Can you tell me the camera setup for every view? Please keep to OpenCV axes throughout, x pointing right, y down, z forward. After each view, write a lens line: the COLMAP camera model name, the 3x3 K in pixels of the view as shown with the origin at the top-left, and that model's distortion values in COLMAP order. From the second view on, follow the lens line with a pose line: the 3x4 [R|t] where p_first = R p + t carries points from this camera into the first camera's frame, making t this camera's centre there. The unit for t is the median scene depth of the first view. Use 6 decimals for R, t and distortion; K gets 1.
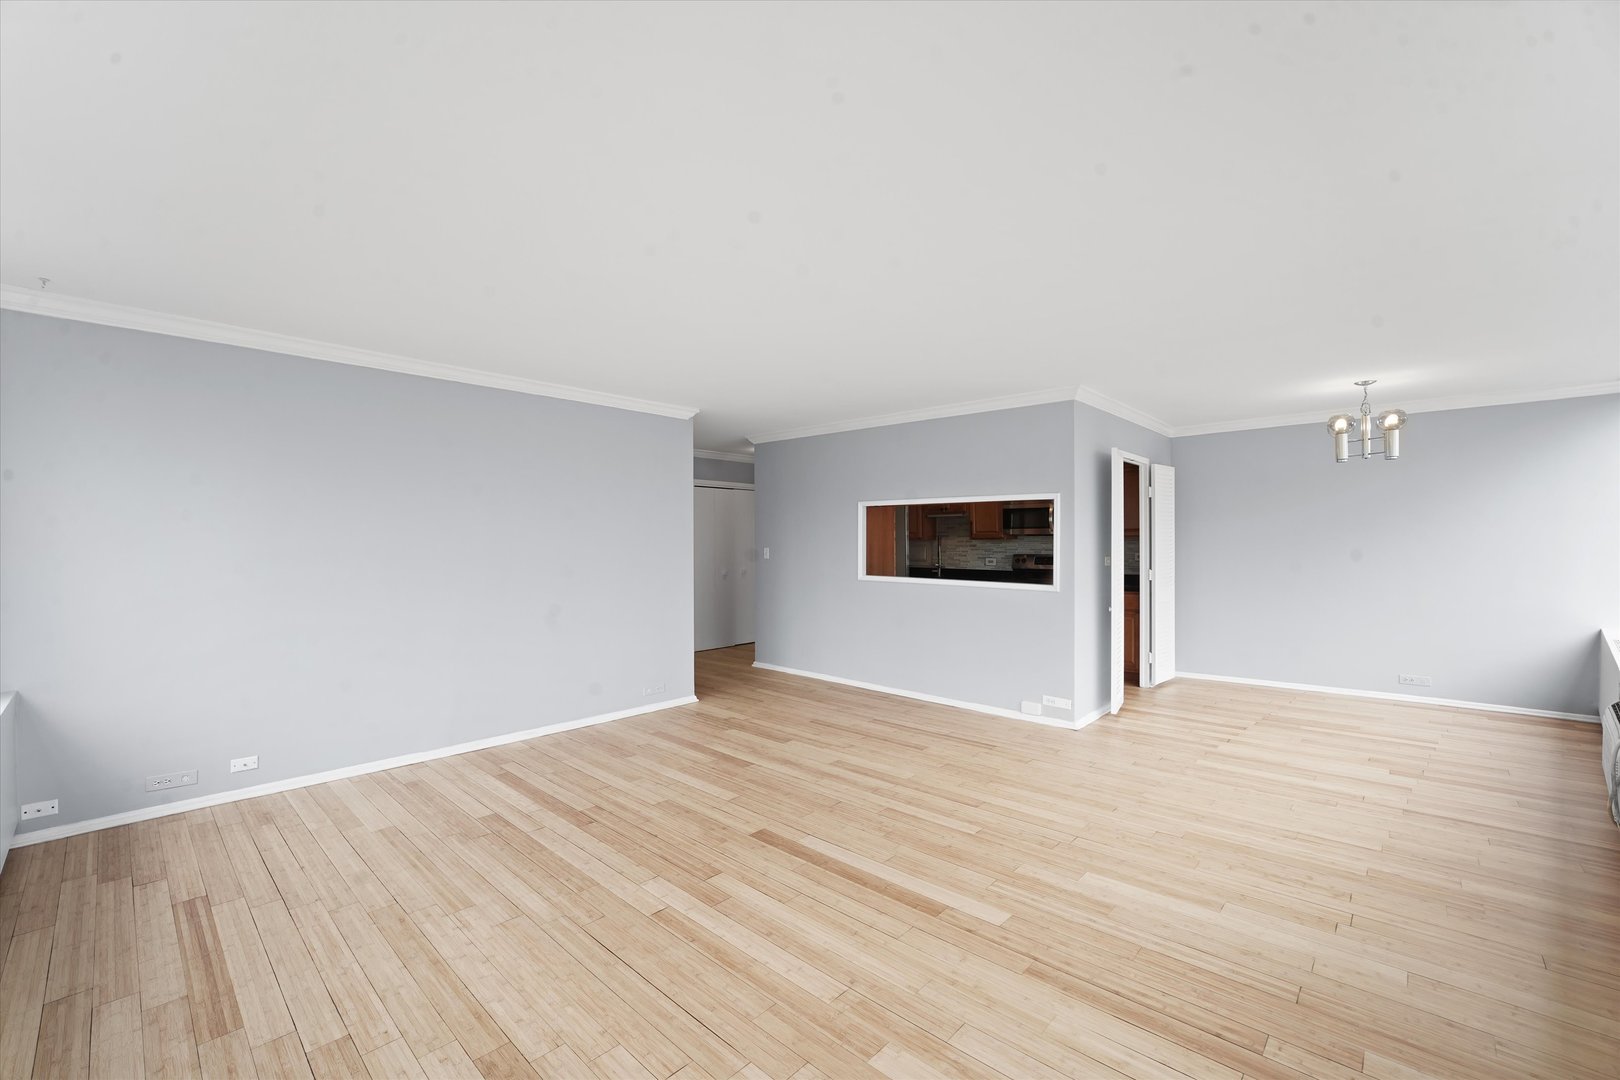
lens RADIAL K [[663.8, 0, 796.6], [0, 663.8, 538.8], [0, 0, 1]] dist [-0.024174, 0.000087]
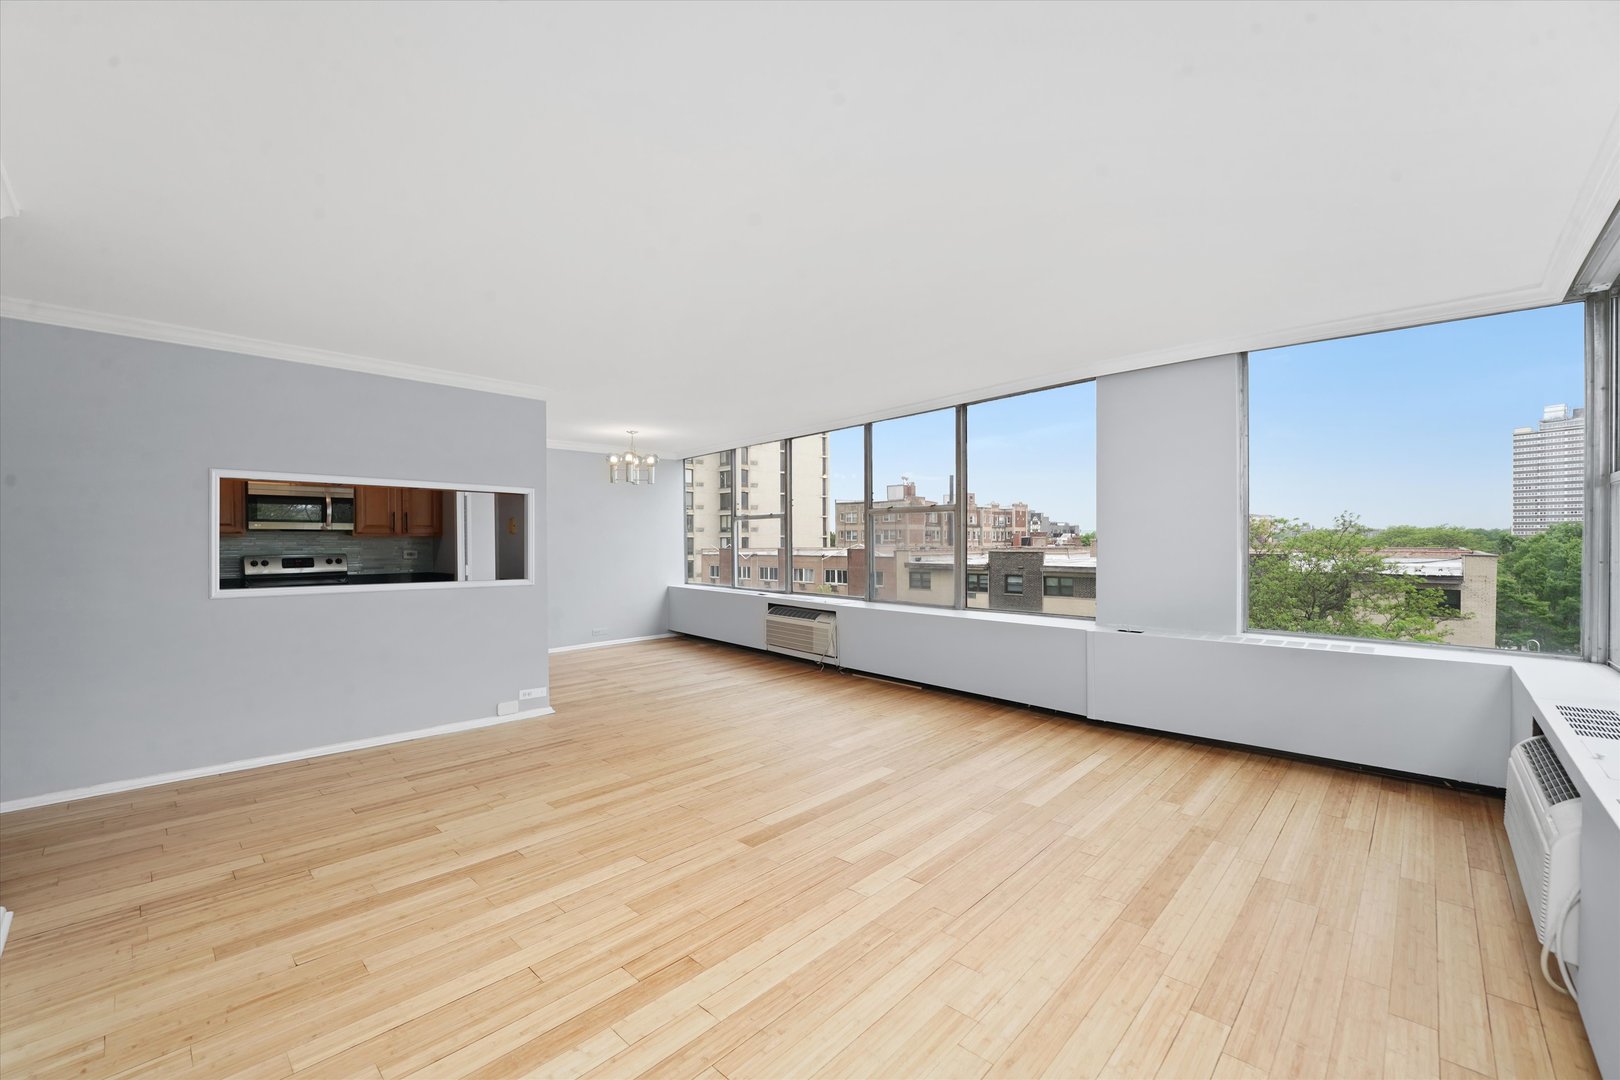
lens RADIAL K [[663.8, 0, 796.6], [0, 663.8, 538.8], [0, 0, 1]] dist [-0.024174, 0.000087]
pose [[0.010989, 0.006614, 0.999918, -0.871475], [0.001048, 0.999978, -0.006626, 0.023090], [-0.999939, 0.001121, 0.010981, 0.815228]]
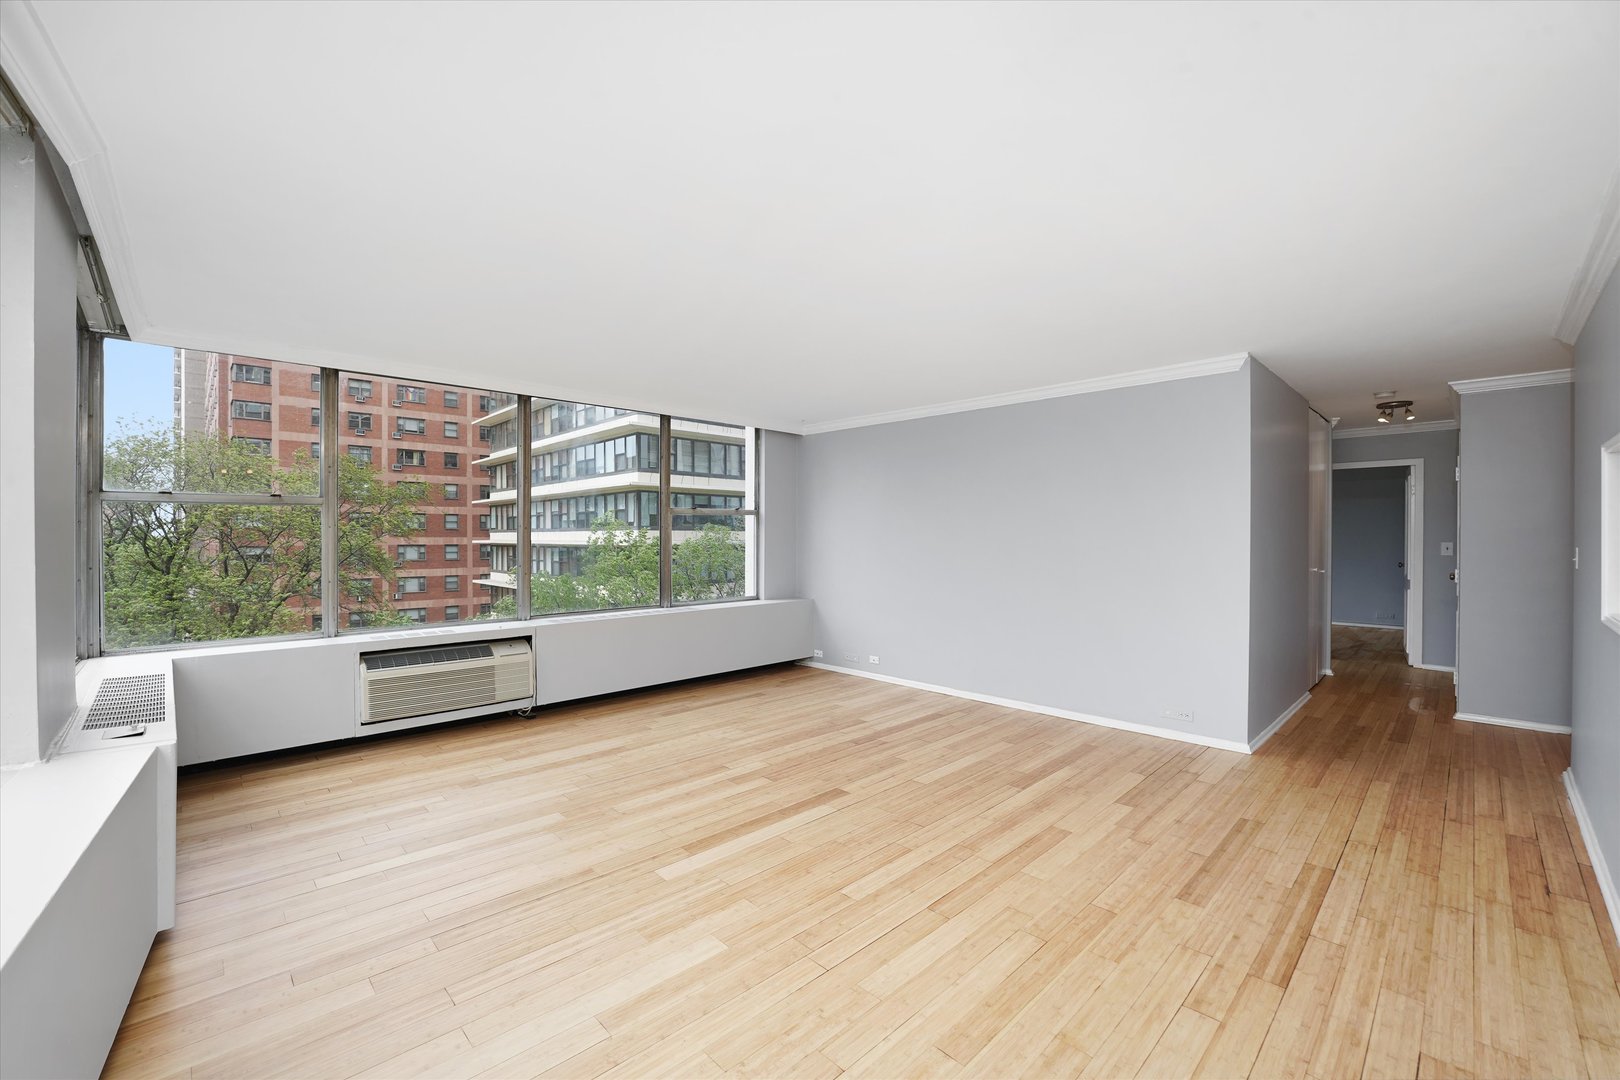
lens RADIAL K [[663.8, 0, 796.6], [0, 663.8, 538.8], [0, 0, 1]] dist [-0.024174, 0.000087]
pose [[-0.052091, 0.005865, -0.998625, 0.955744], [0.004632, 0.999973, 0.005631, 0.003810], [0.998632, -0.004333, -0.052117, 0.871330]]
